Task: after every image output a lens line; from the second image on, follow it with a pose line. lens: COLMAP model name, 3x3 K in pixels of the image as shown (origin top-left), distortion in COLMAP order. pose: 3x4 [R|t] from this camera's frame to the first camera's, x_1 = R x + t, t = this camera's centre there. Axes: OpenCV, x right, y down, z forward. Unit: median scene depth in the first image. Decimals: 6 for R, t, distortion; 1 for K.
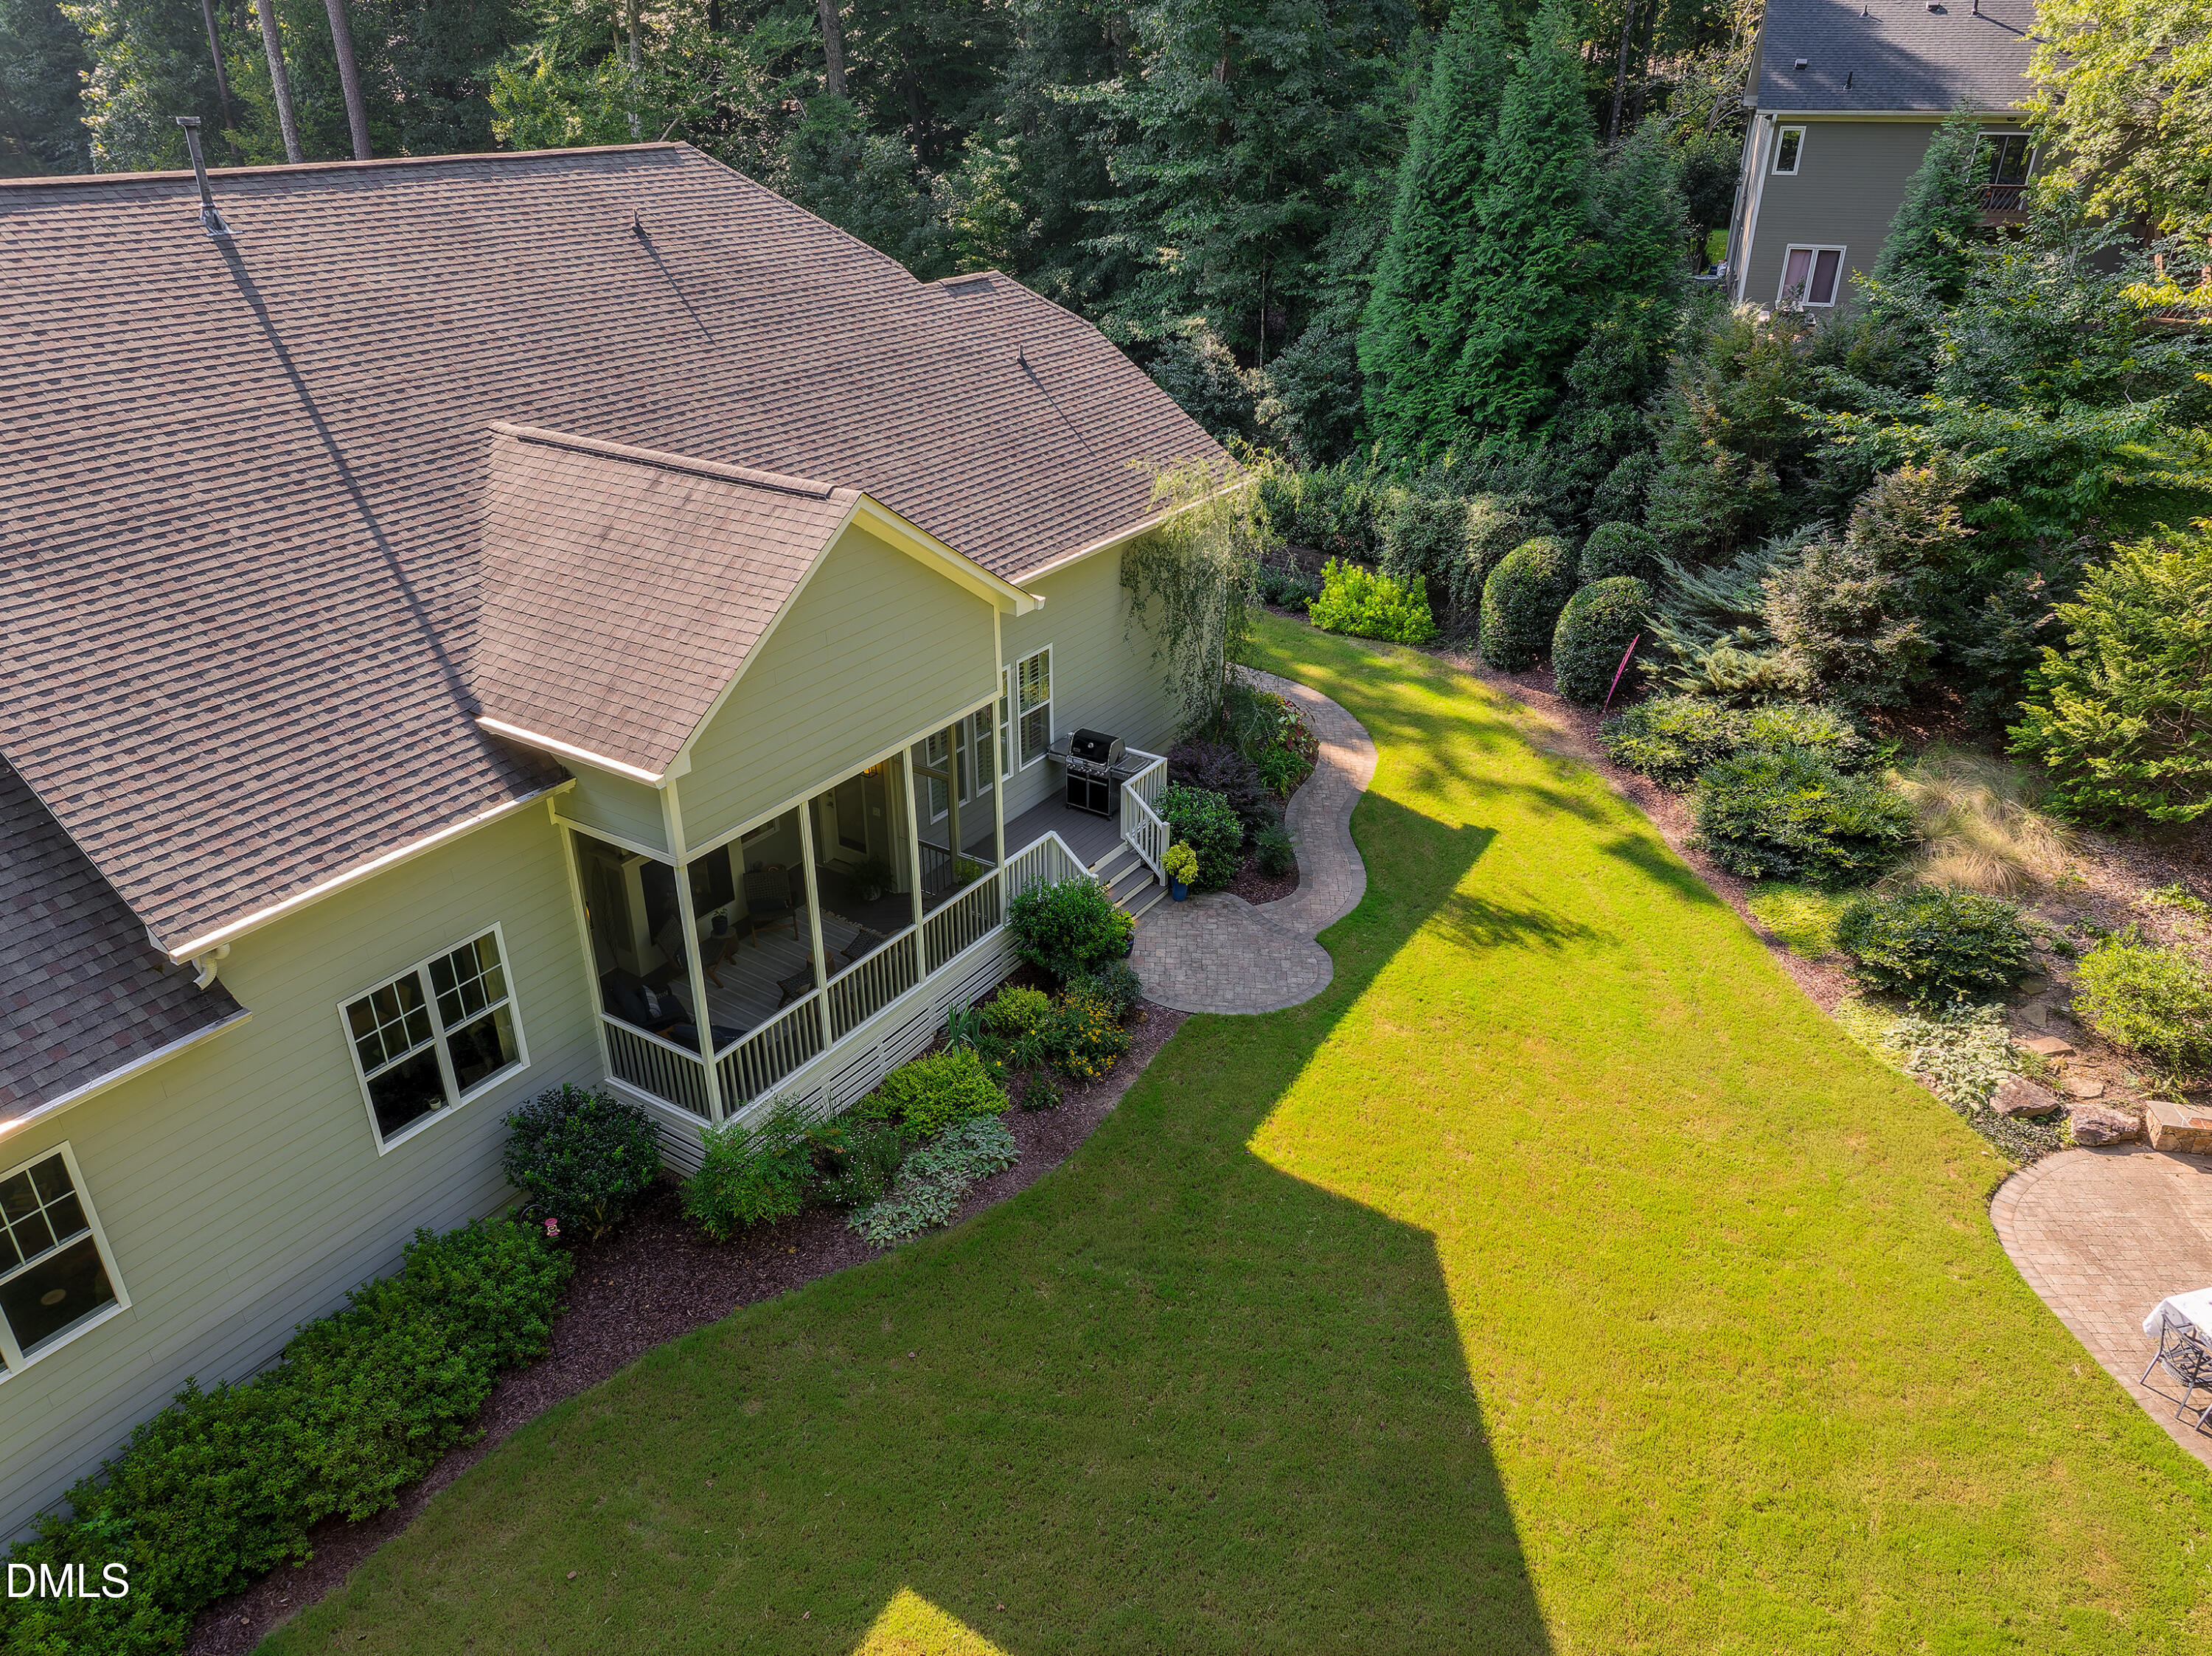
lens RADIAL K [[1534.2, 0, 1106.0], [0, 1534.2, 828.0], [0, 0, 1]] dist [0.002048, 0.000212]
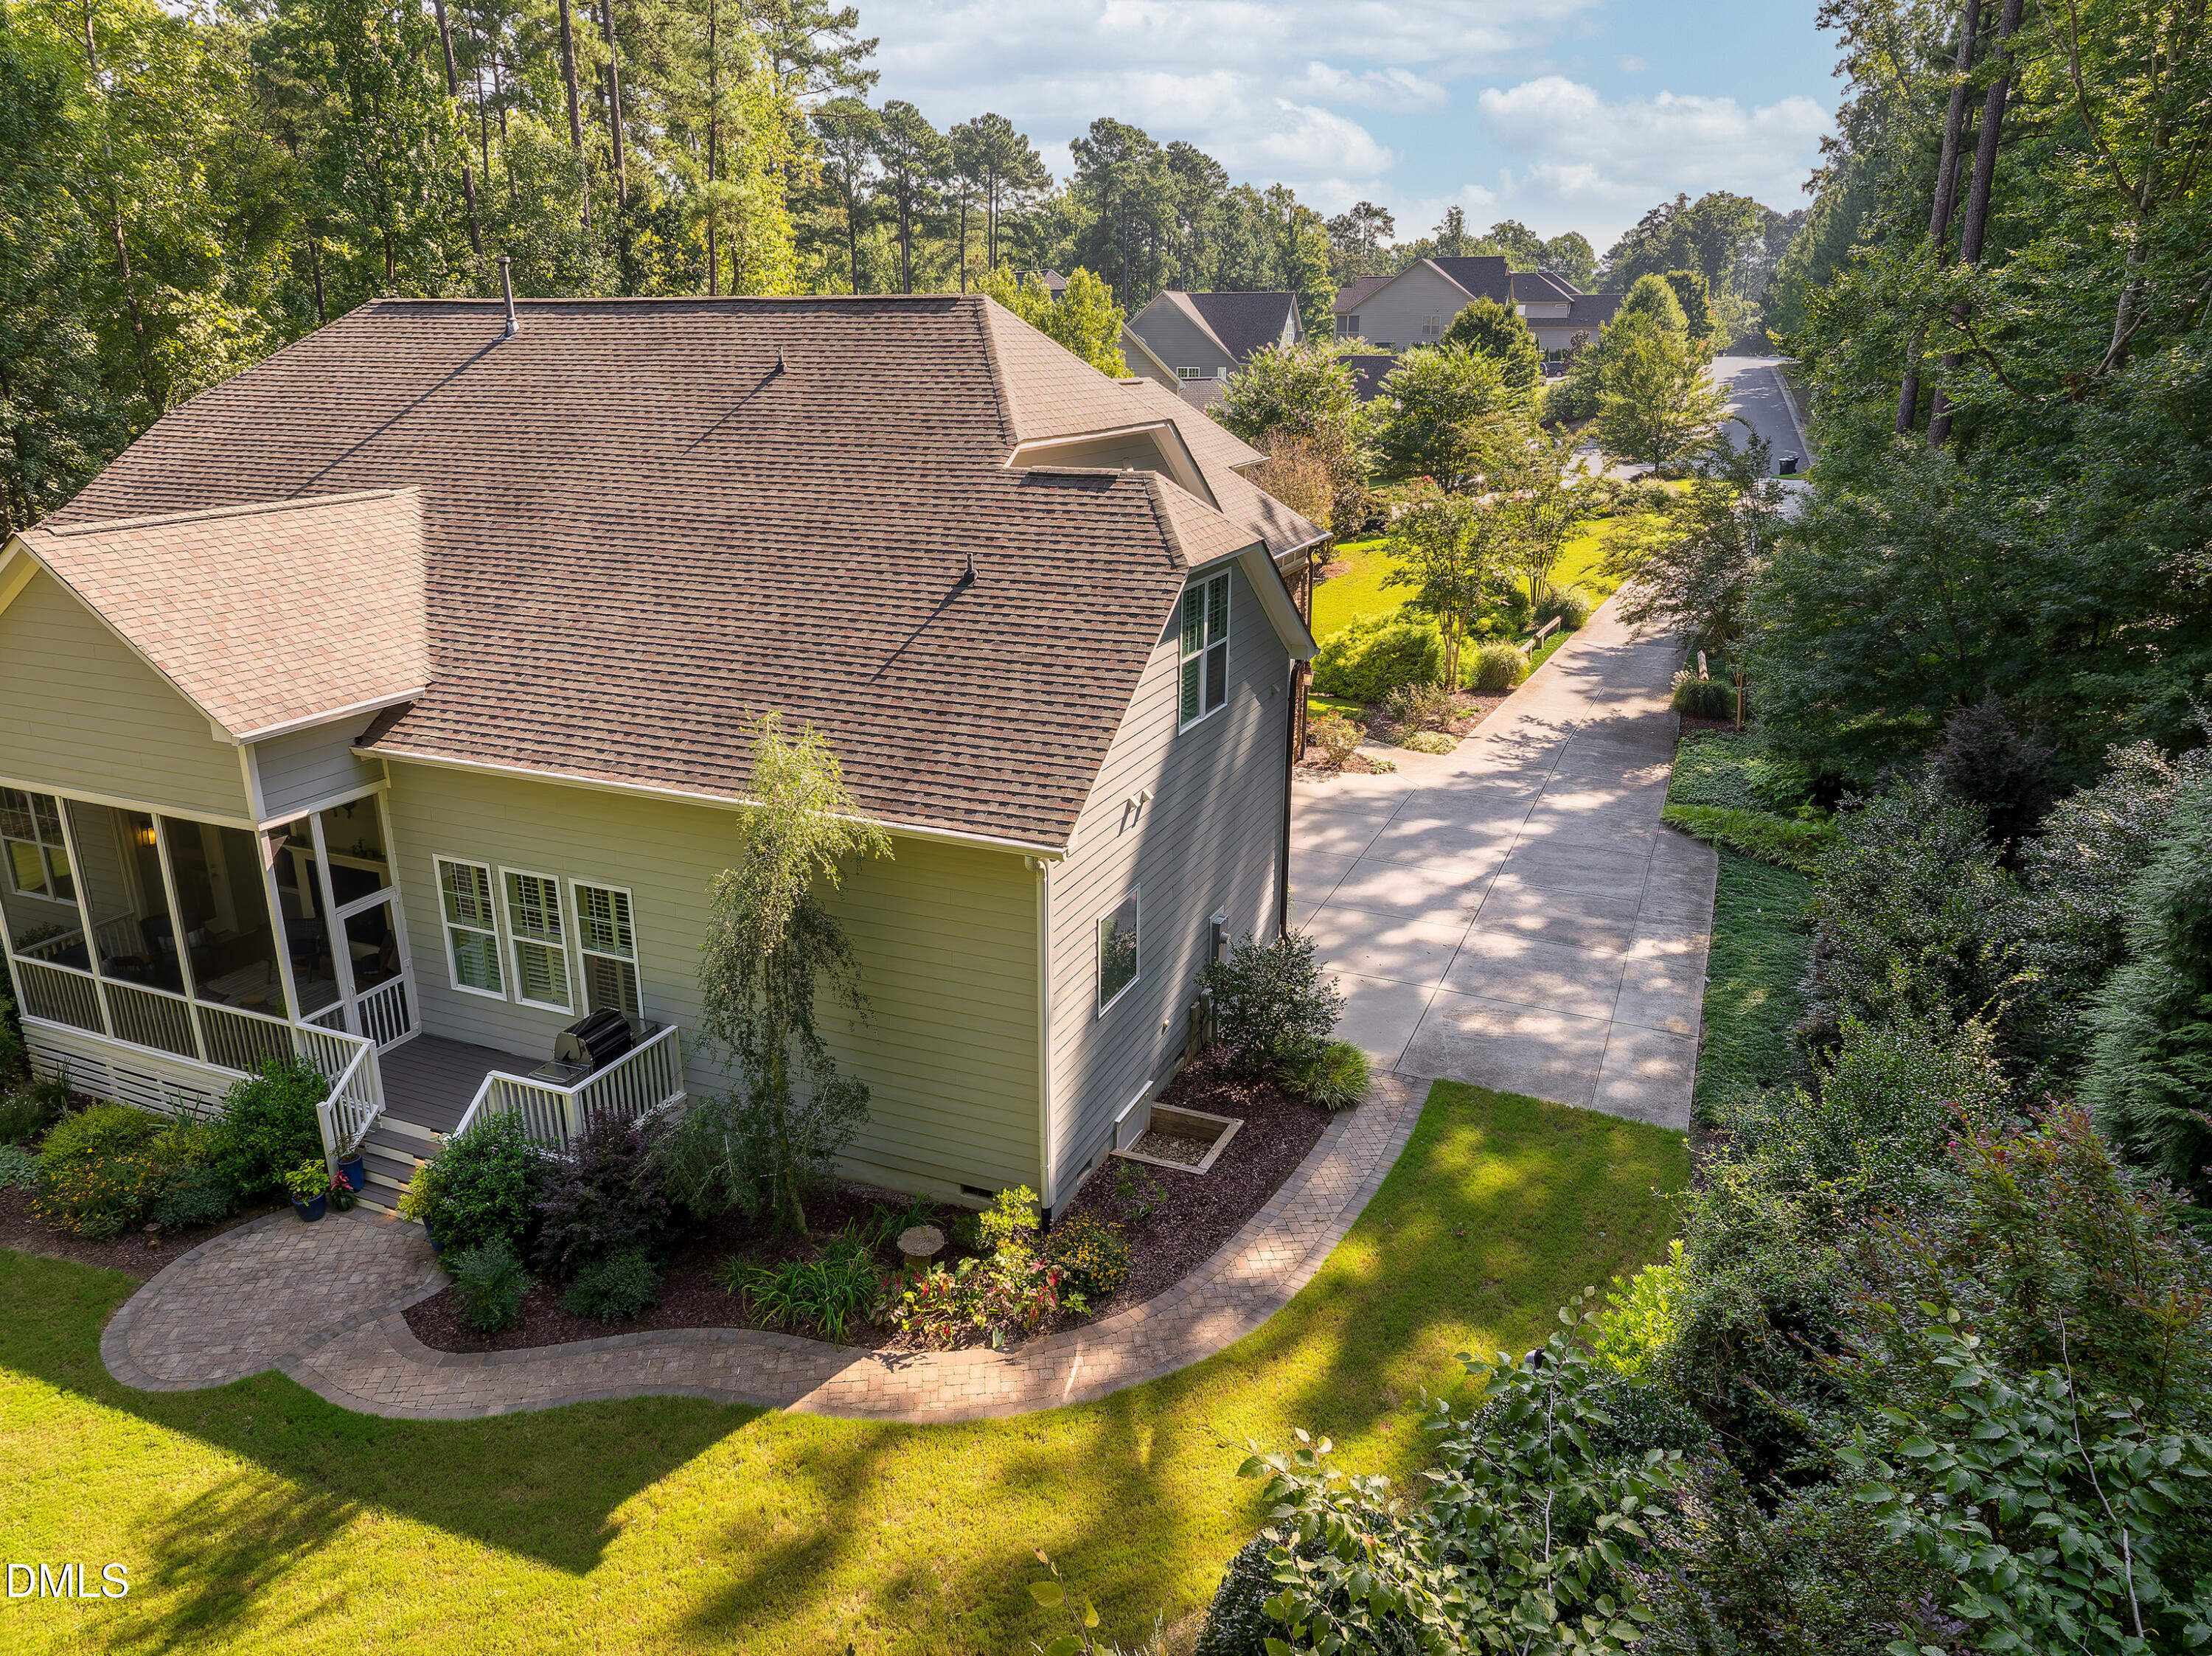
lens RADIAL K [[1534.2, 0, 1106.0], [0, 1534.2, 828.0], [0, 0, 1]] dist [0.002048, 0.000212]
pose [[0.184854, 0.301119, -0.935498, 0.872892], [-0.458921, 0.868192, 0.188772, -0.485558], [0.869035, 0.394424, 0.298678, 1.154484]]
